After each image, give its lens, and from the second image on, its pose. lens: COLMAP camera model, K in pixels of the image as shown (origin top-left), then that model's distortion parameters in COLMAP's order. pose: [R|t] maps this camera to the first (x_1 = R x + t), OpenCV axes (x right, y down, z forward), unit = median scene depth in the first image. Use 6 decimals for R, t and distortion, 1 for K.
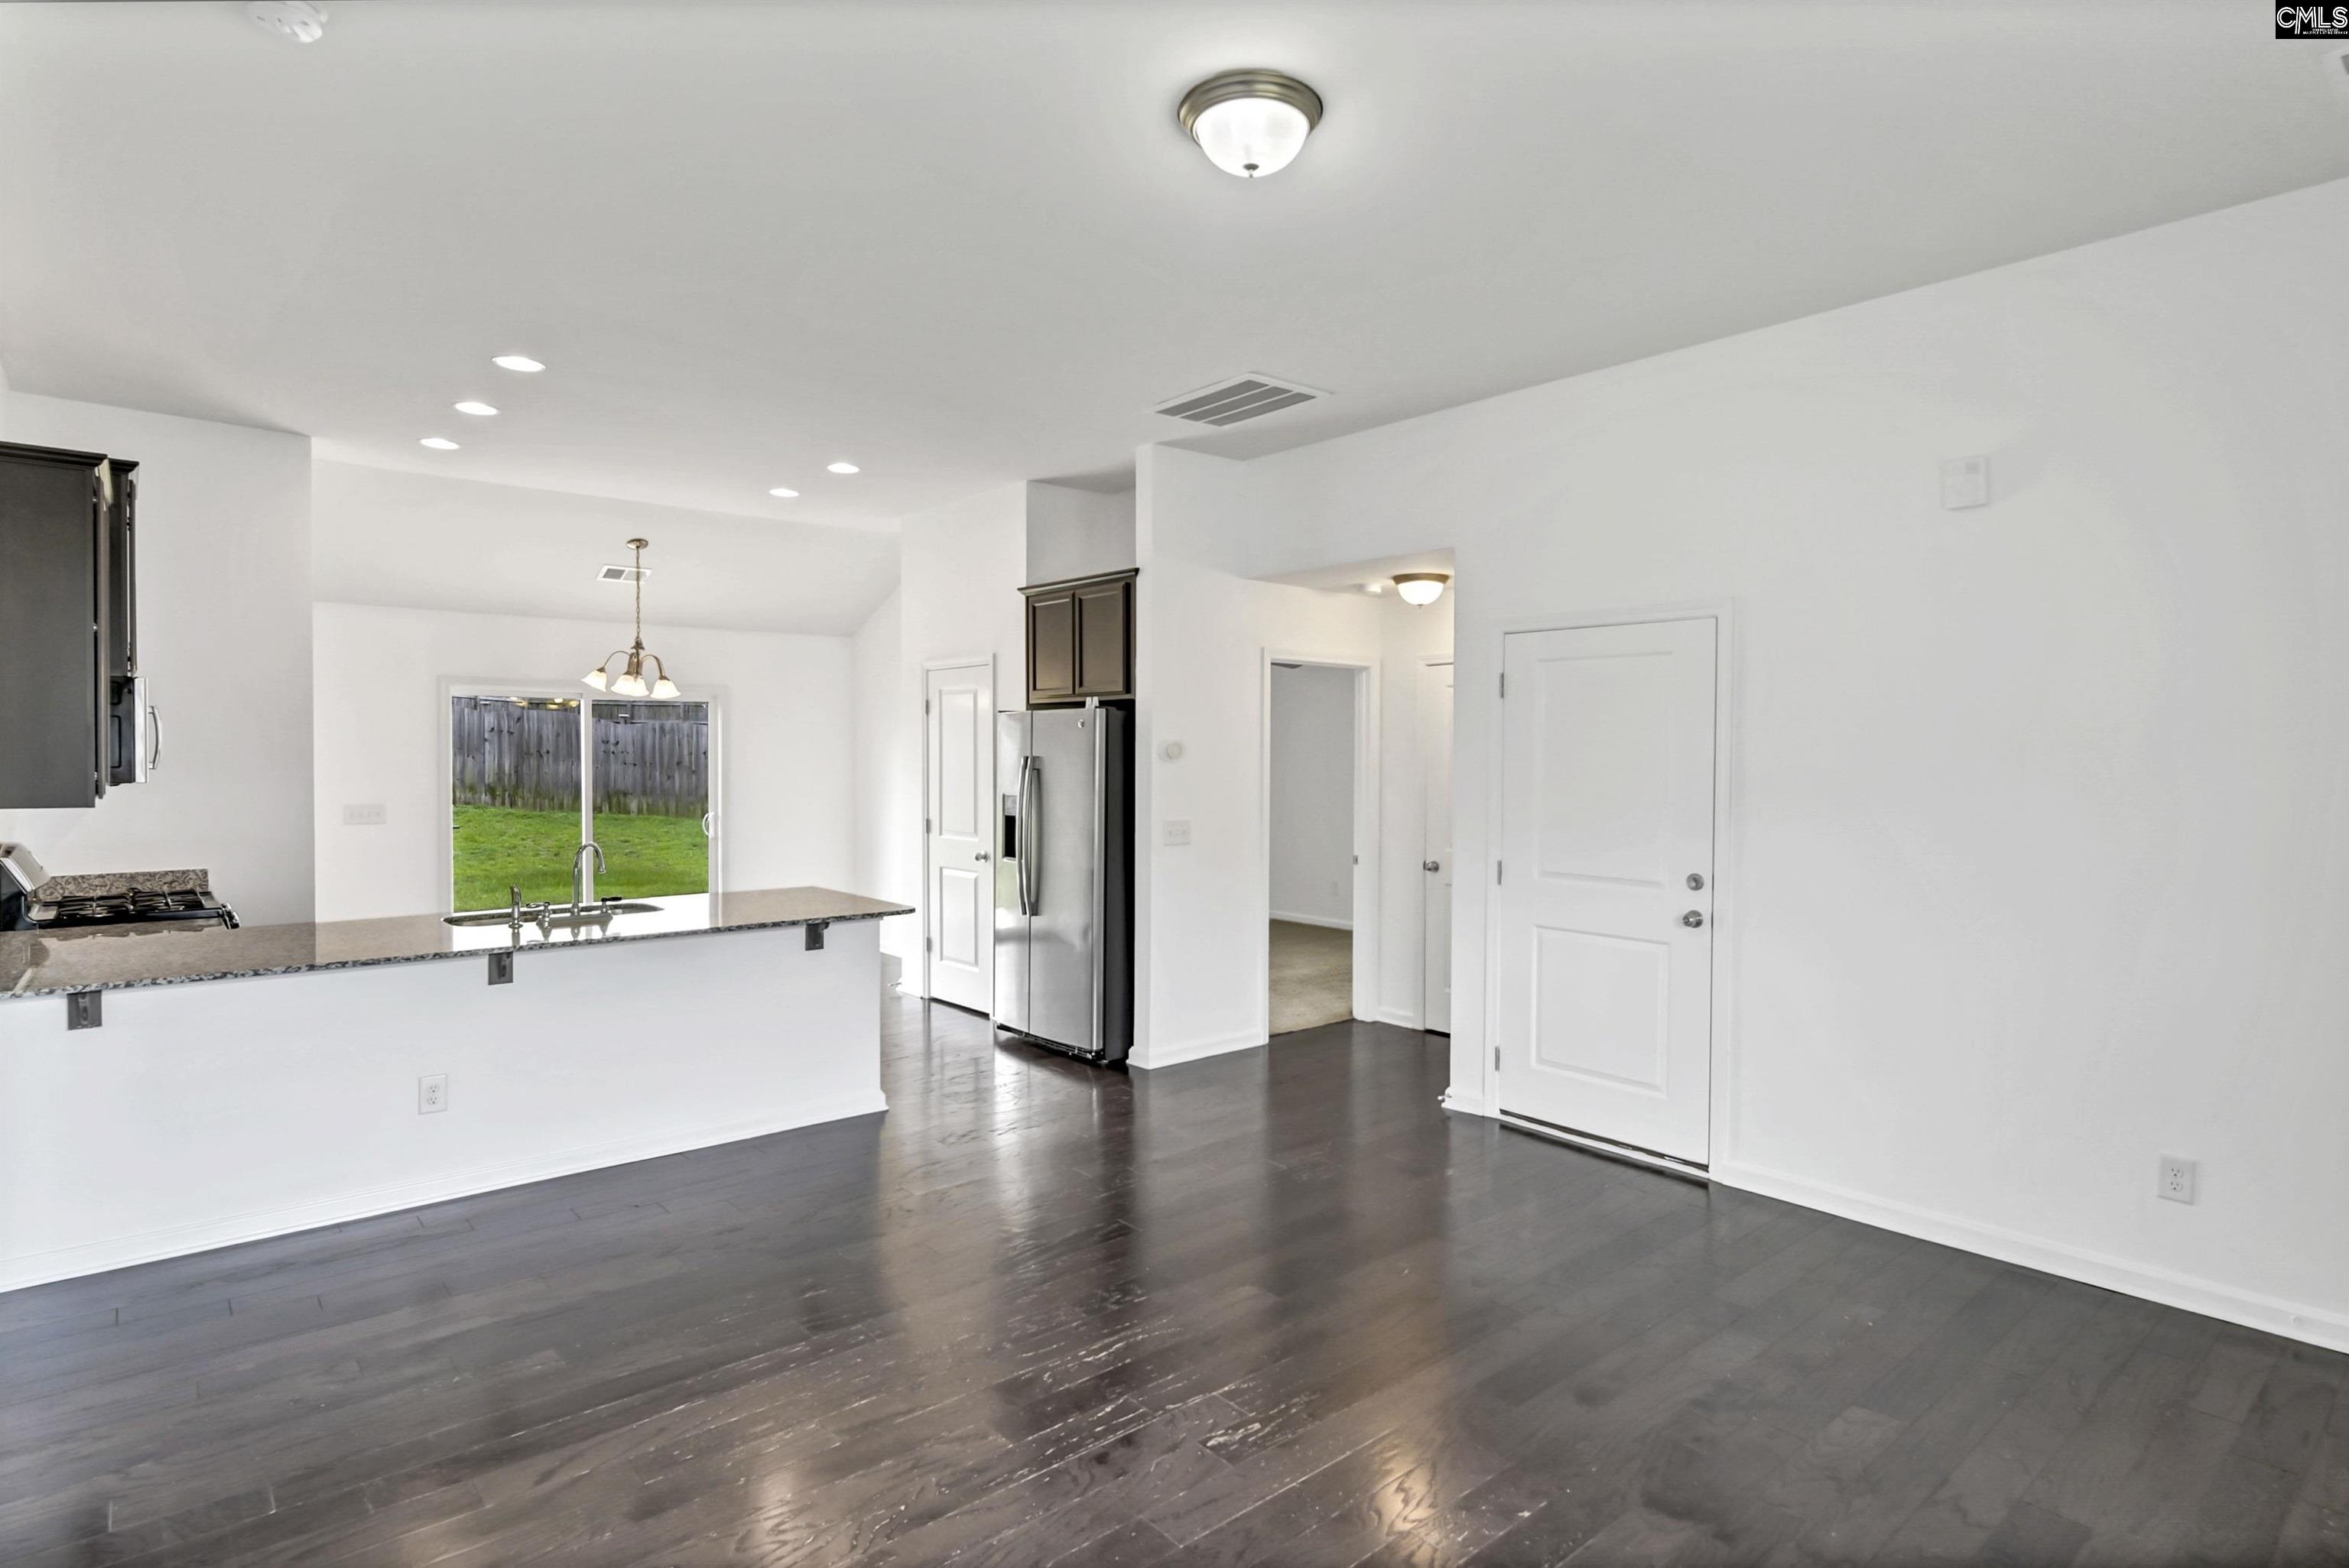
lens RADIAL K [[1203.8, 0, 1174.5], [0, 1203.8, 784.0], [0, 0, 1]] dist [0.022129, 0.000071]
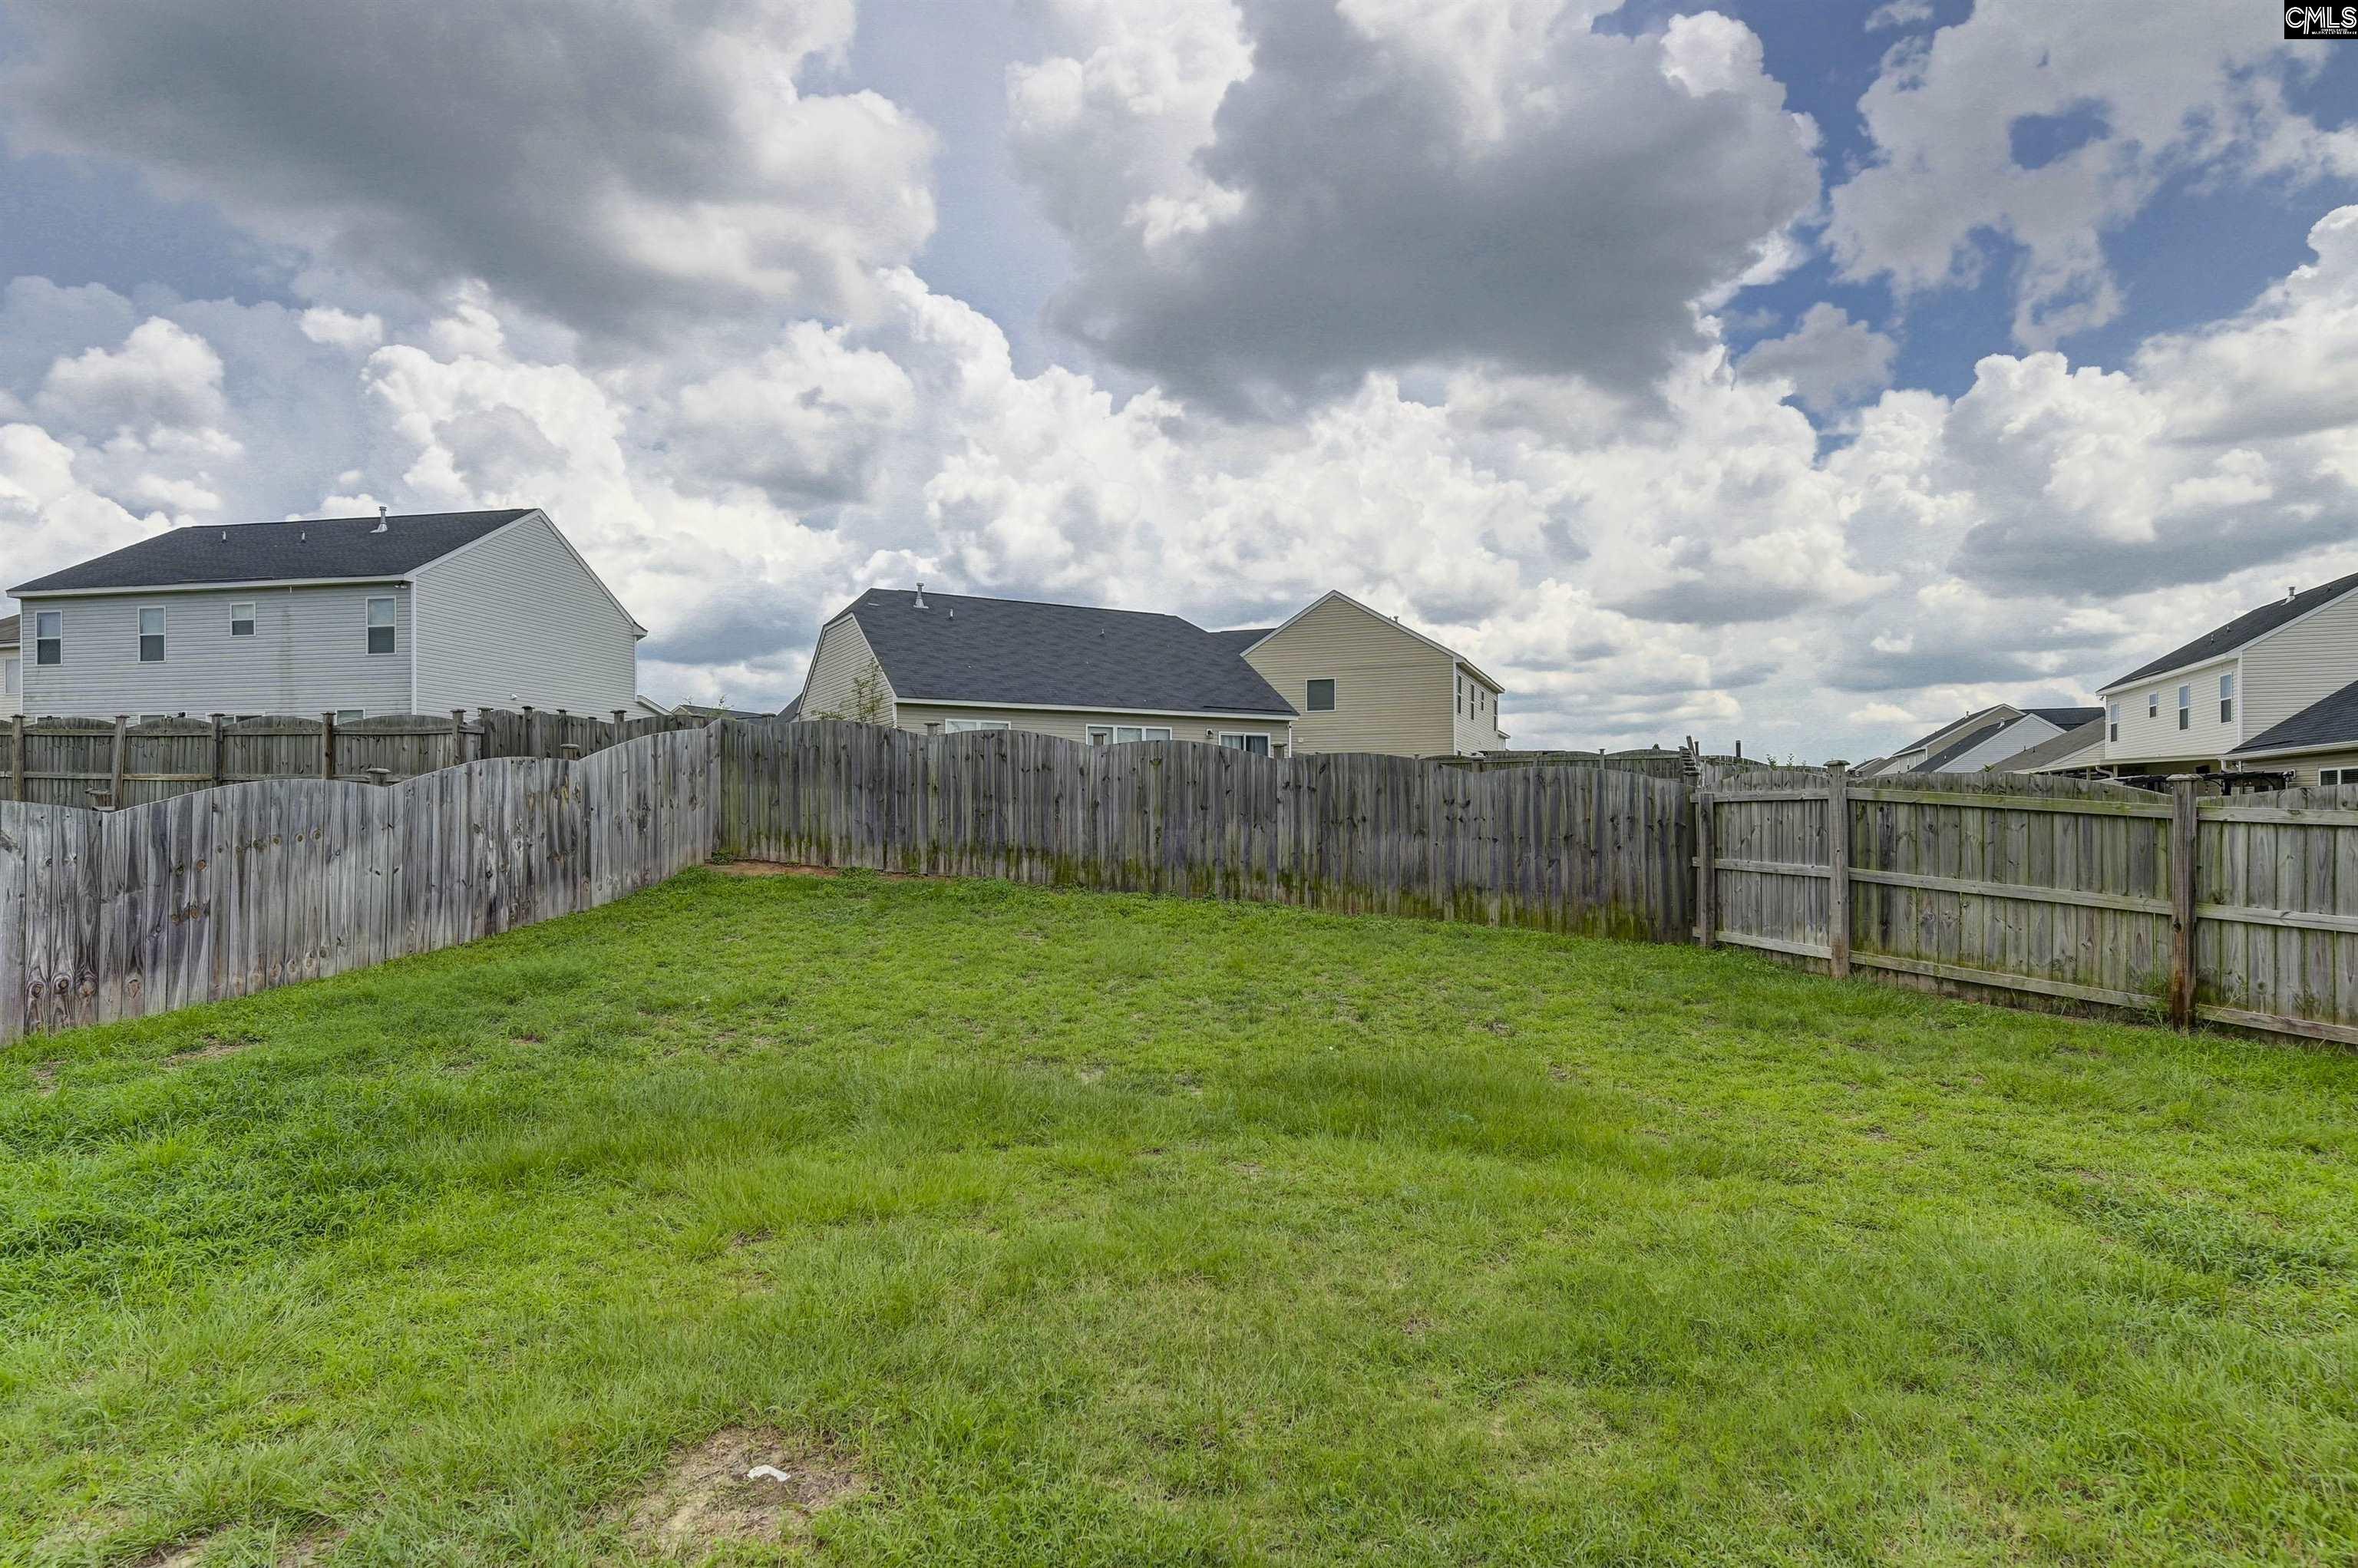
lens RADIAL K [[1226.6, 0, 1179.8], [0, 1226.6, 771.0], [0, 0, 1]] dist [0.002607, 0.000157]
pose [[0.794805, -0.029366, -0.606154, -0.213937], [-0.010433, 0.998020, -0.062032, -0.011107], [0.606775, 0.055627, 0.792925, 0.449824]]
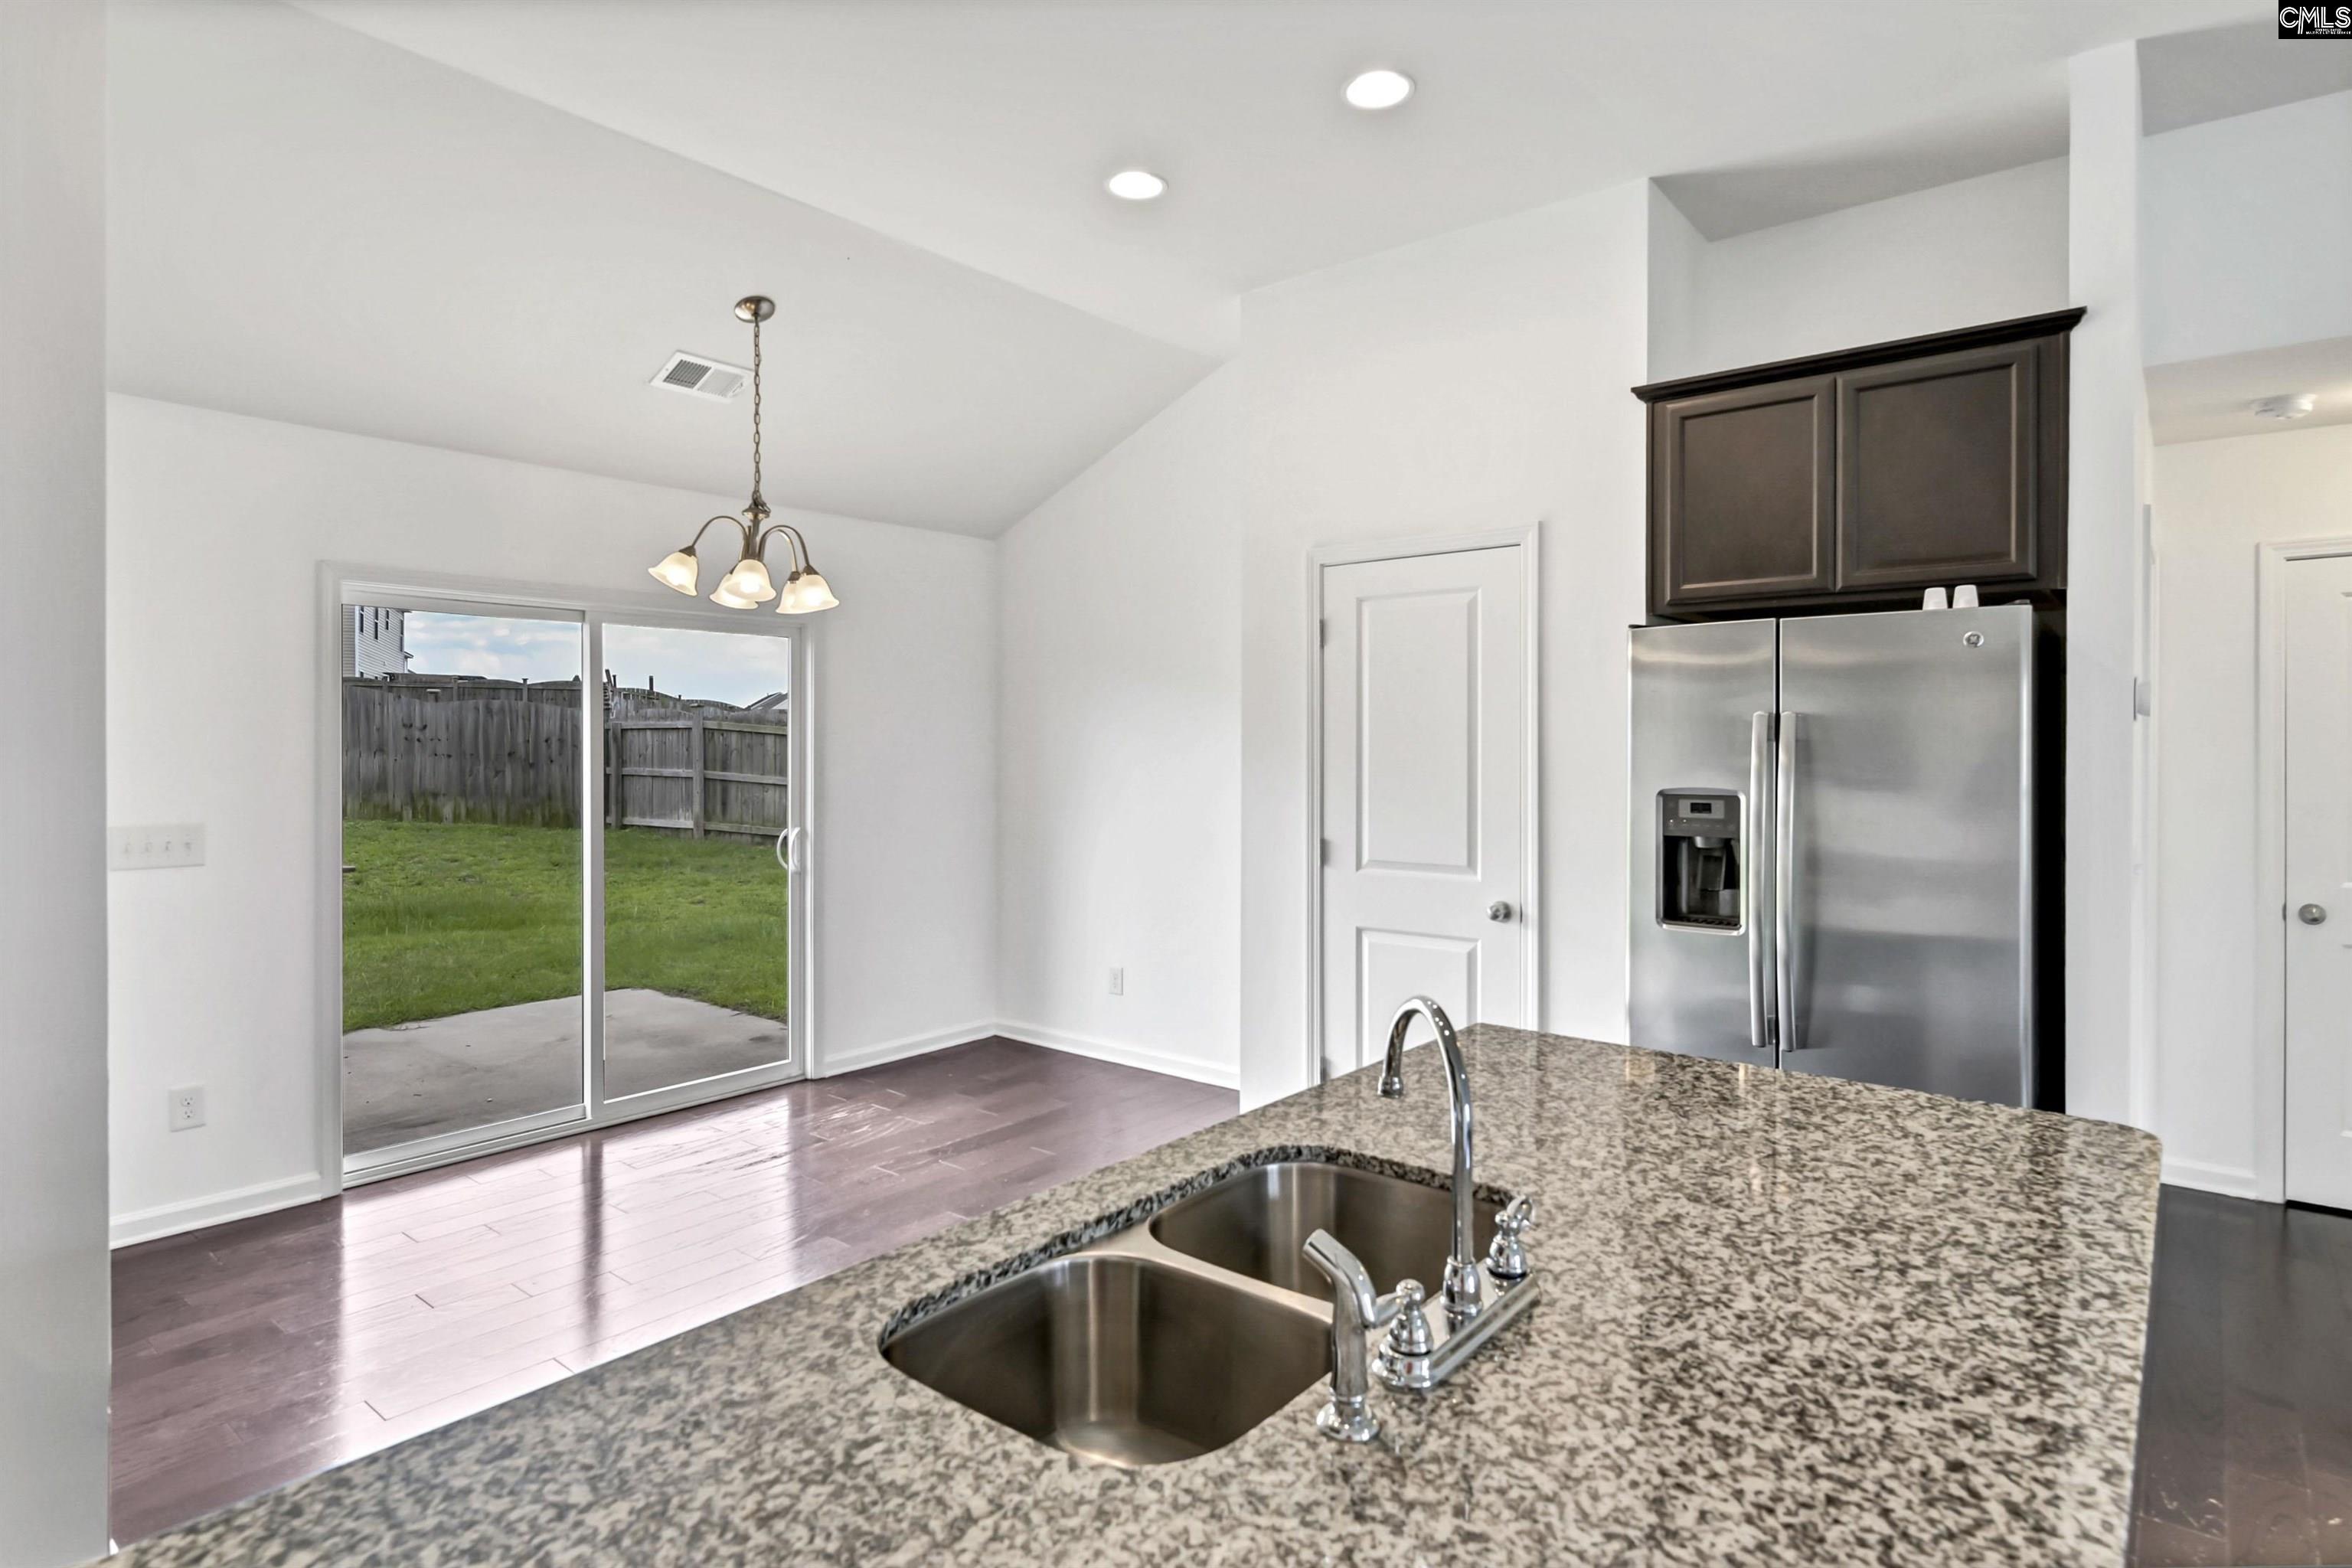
lens RADIAL K [[1223.5, 0, 1176.8], [0, 1223.5, 771.1], [0, 0, 1]] dist [0.002607, 0.000157]
pose [[0.984616, -0.005251, 0.174655, -0.139623], [0.006264, 0.999967, -0.005252, 0.000285], [-0.174621, 0.006265, 0.984616, 0.179087]]
